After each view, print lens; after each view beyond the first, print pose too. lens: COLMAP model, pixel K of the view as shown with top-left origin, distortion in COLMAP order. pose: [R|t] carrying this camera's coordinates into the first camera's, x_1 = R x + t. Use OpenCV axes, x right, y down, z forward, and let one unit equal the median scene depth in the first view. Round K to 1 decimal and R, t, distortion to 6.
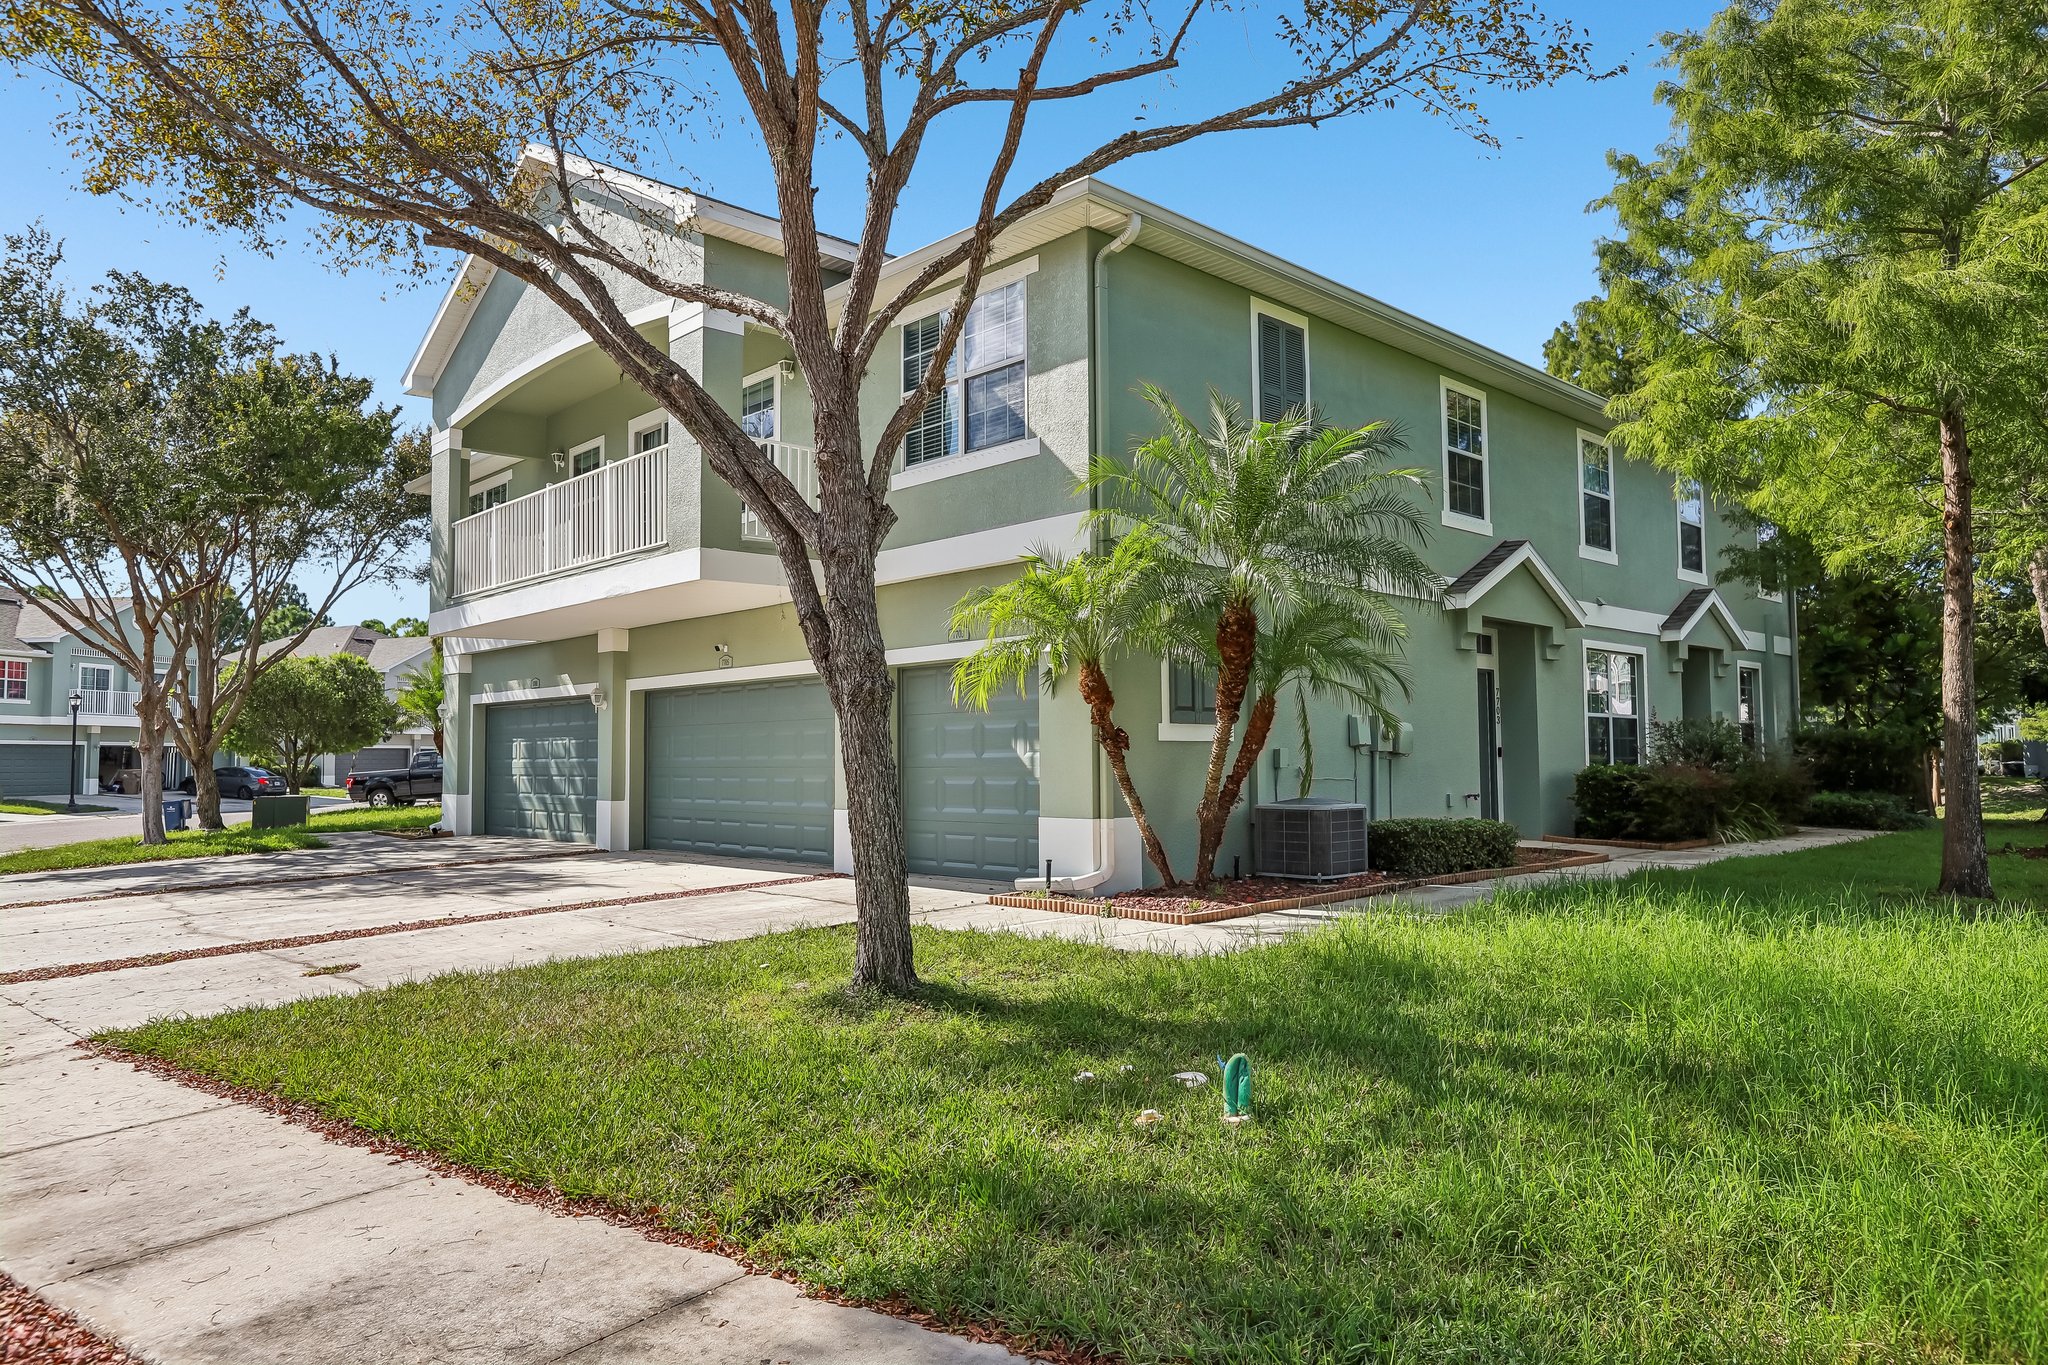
lens RADIAL K [[1362.9, 0, 1015.2], [0, 1362.9, 693.3], [0, 0, 1]] dist [-0.021676, 0.038115]
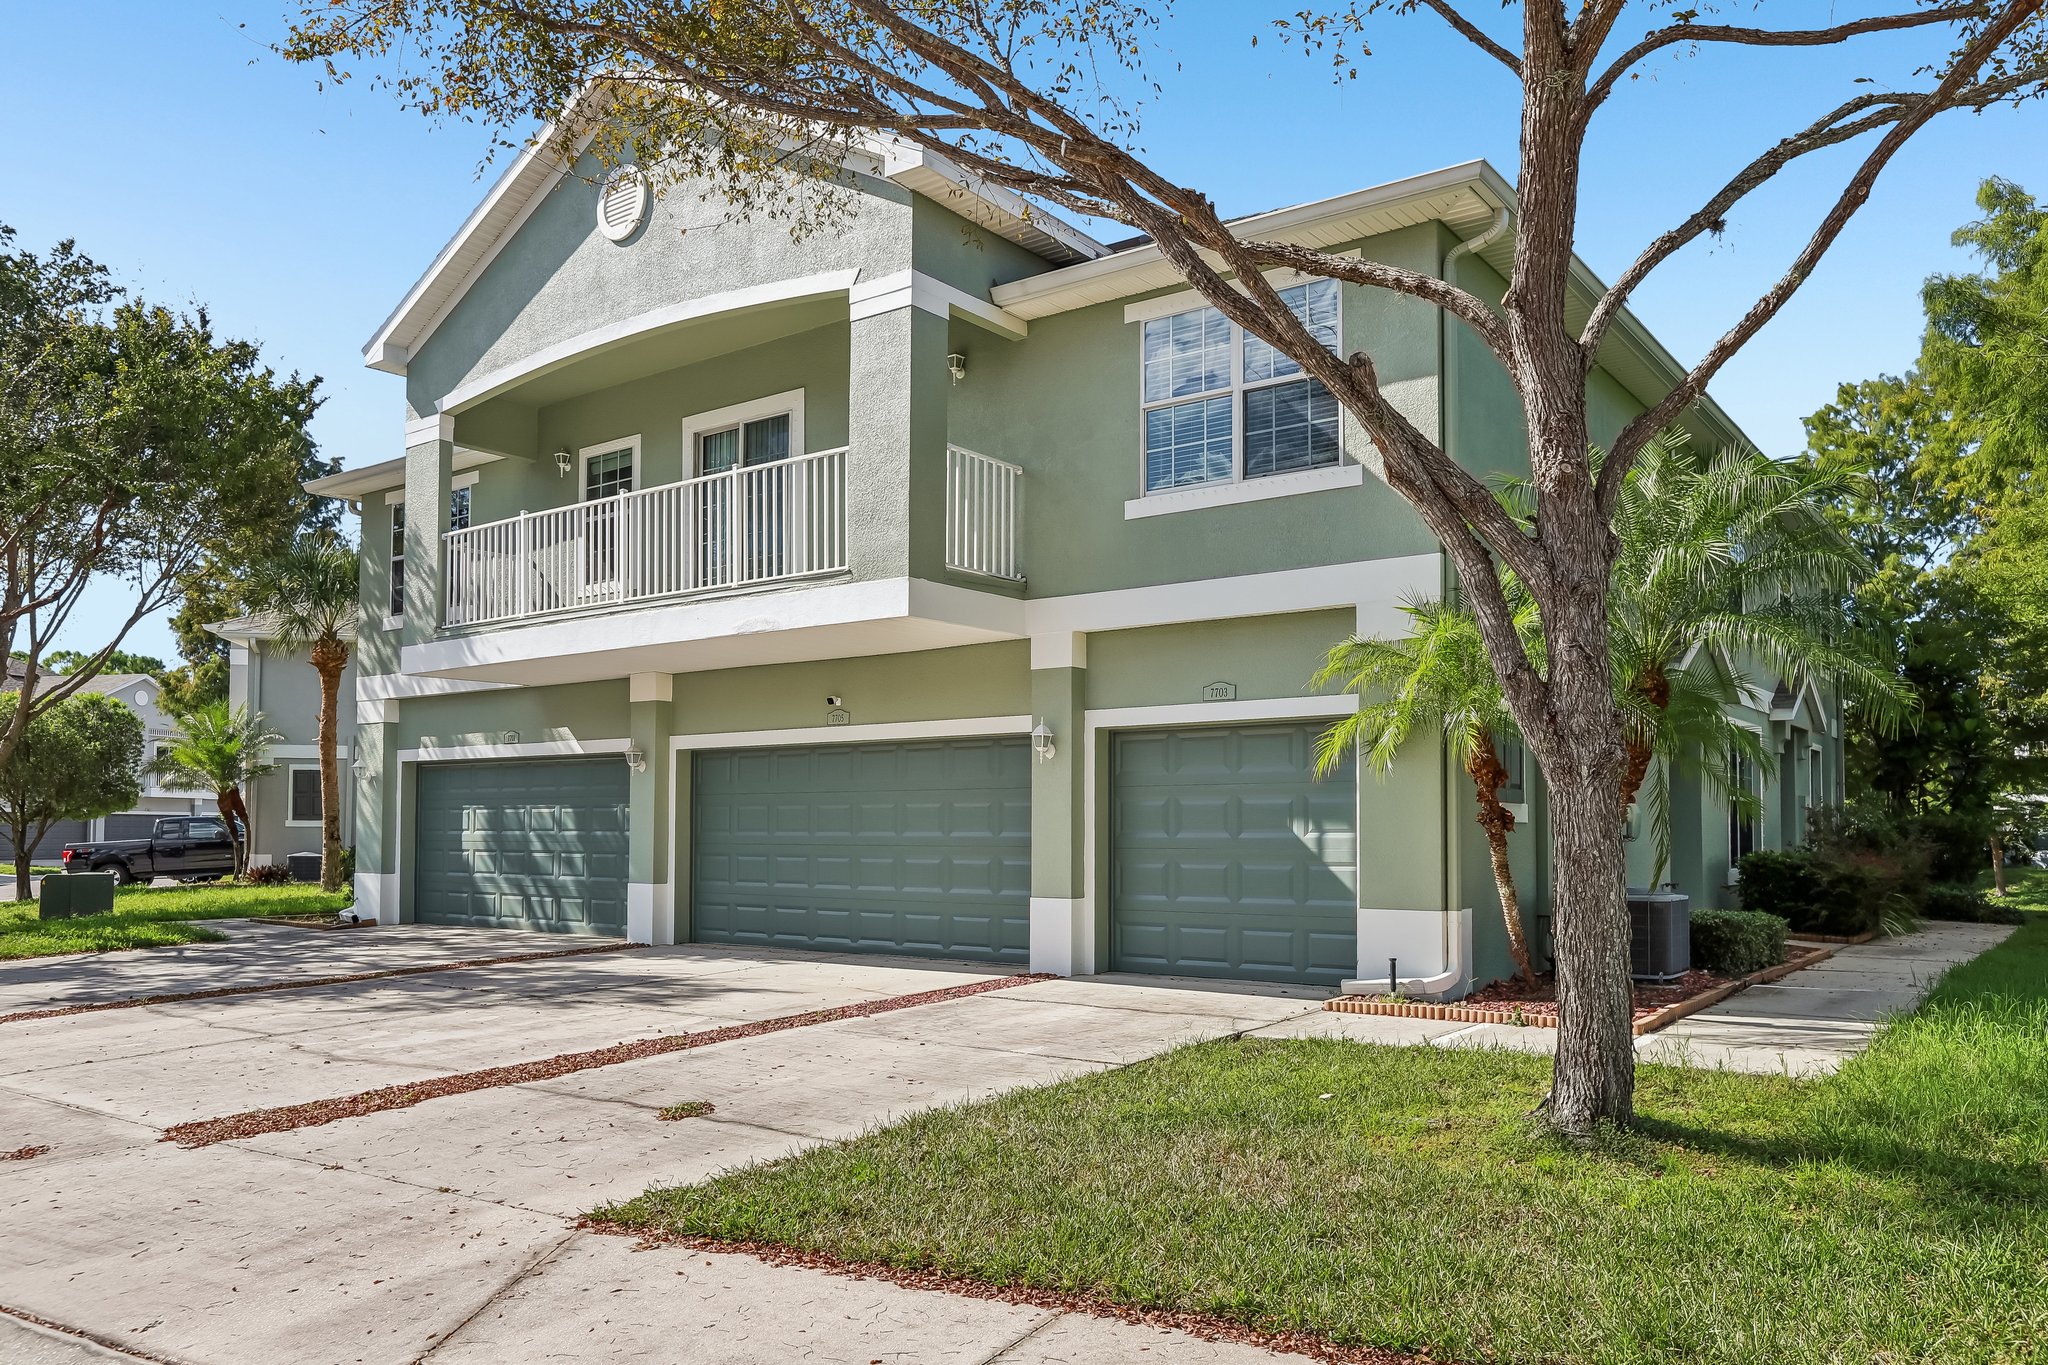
lens RADIAL K [[1509.0, 0, 1017.4], [0, 1509.0, 788.4], [0, 0, 1]] dist [0.006843, 0.006158]
pose [[0.984122, 0.016875, 0.176689, -0.333545], [-0.019961, 0.999677, 0.015703, 0.004076], [-0.176367, -0.018980, 0.984141, 0.096458]]
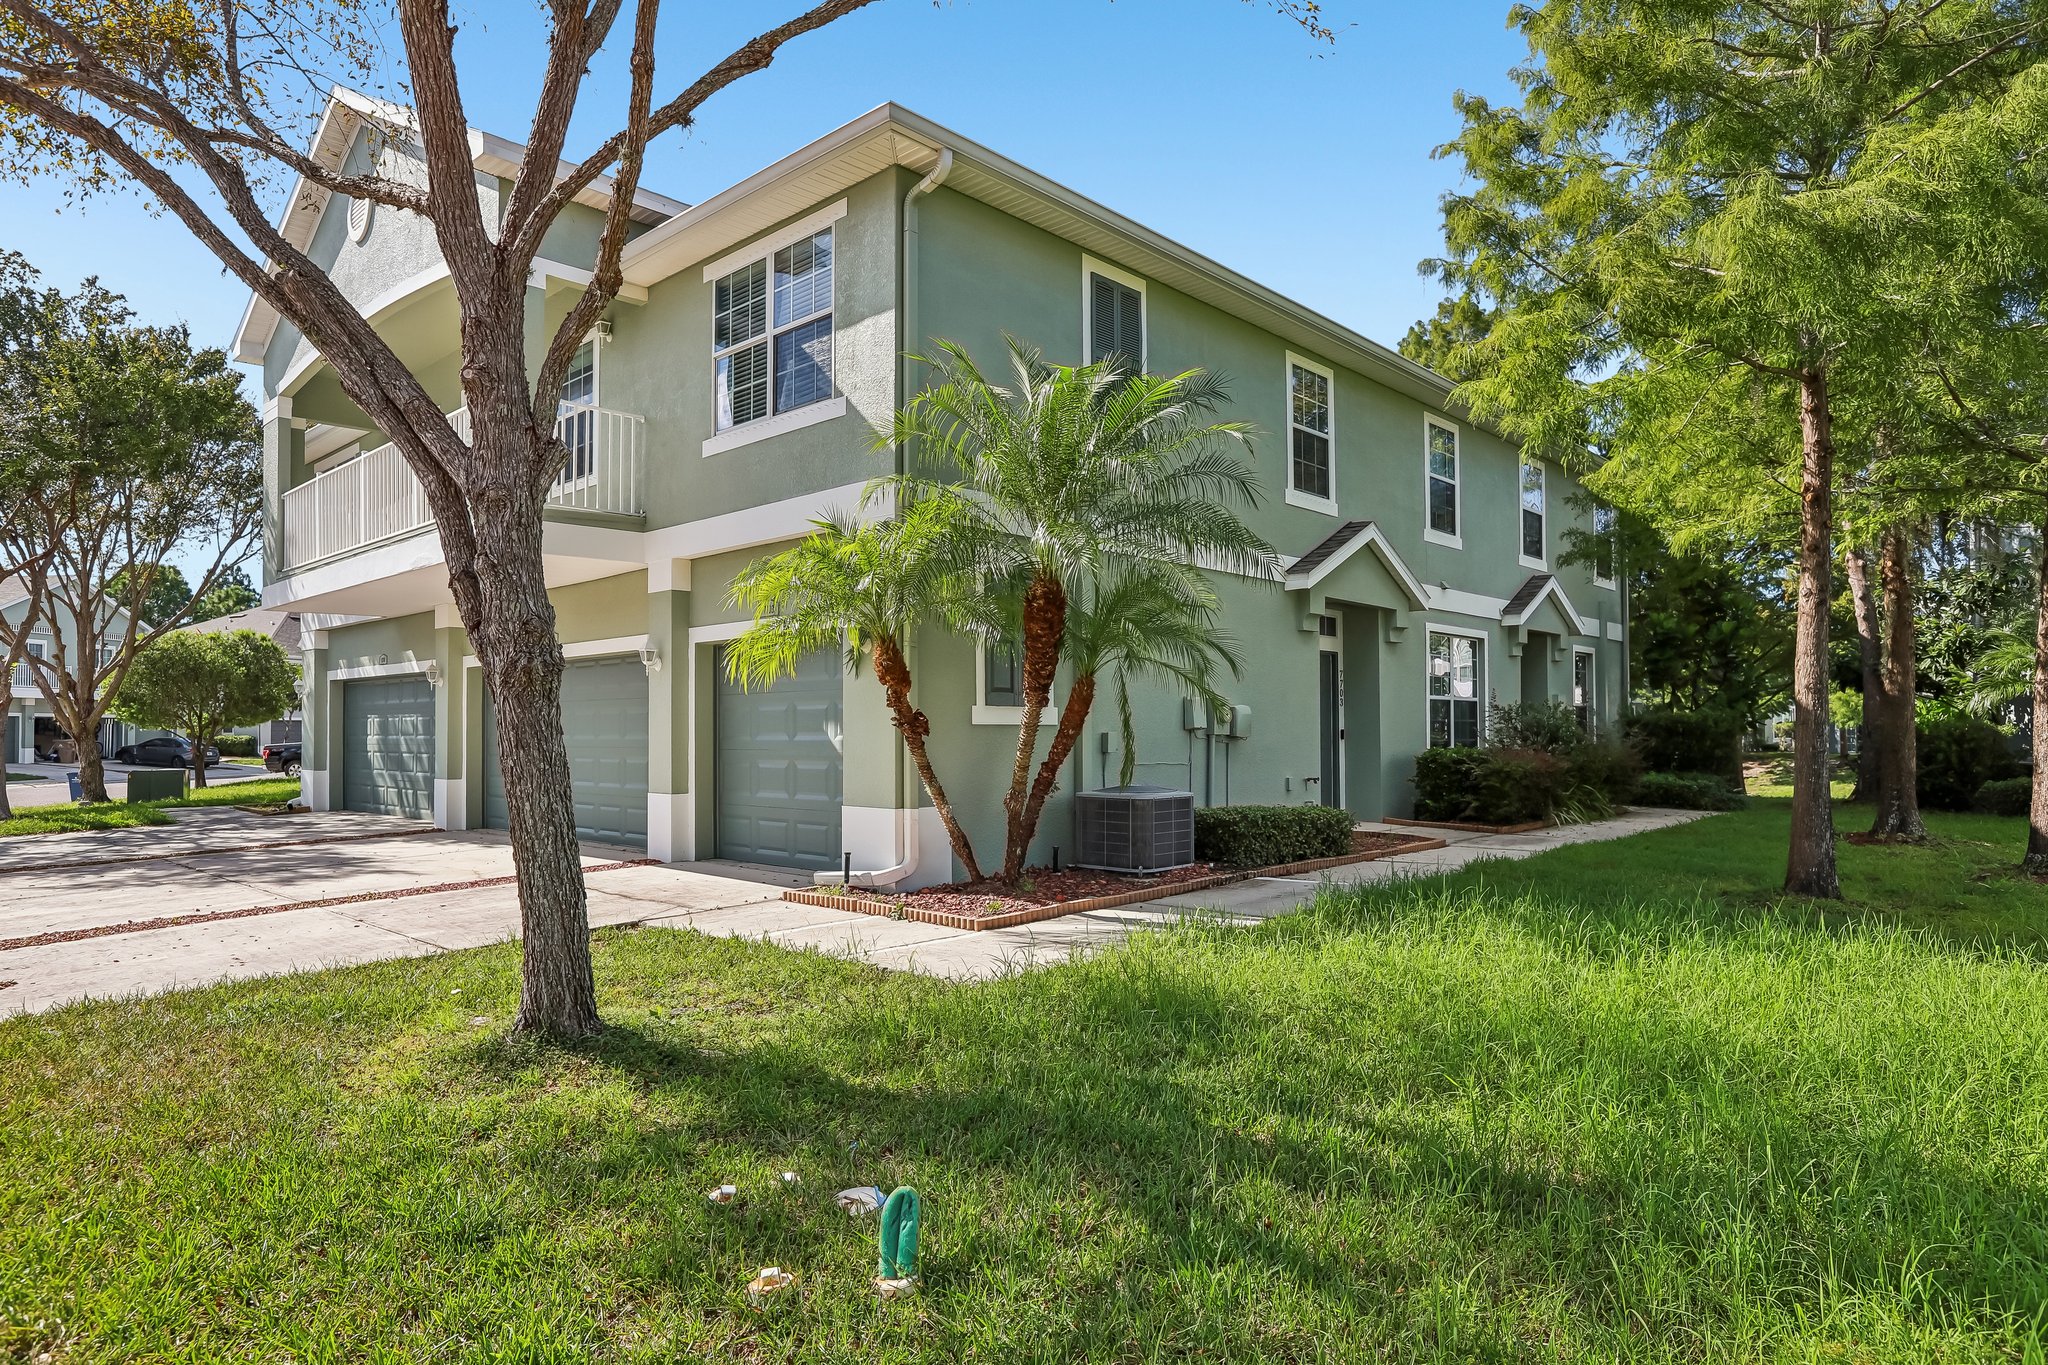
lens RADIAL K [[1223.1, 0, 973.8], [0, 1223.1, 718.2], [0, 0, 1]] dist [-0.017813, 0.005499]
pose [[0.999325, 0.004860, 0.036407, 0.070099], [-0.006225, 0.999279, 0.037463, -0.000883], [-0.036199, -0.037664, 0.998635, 0.148824]]
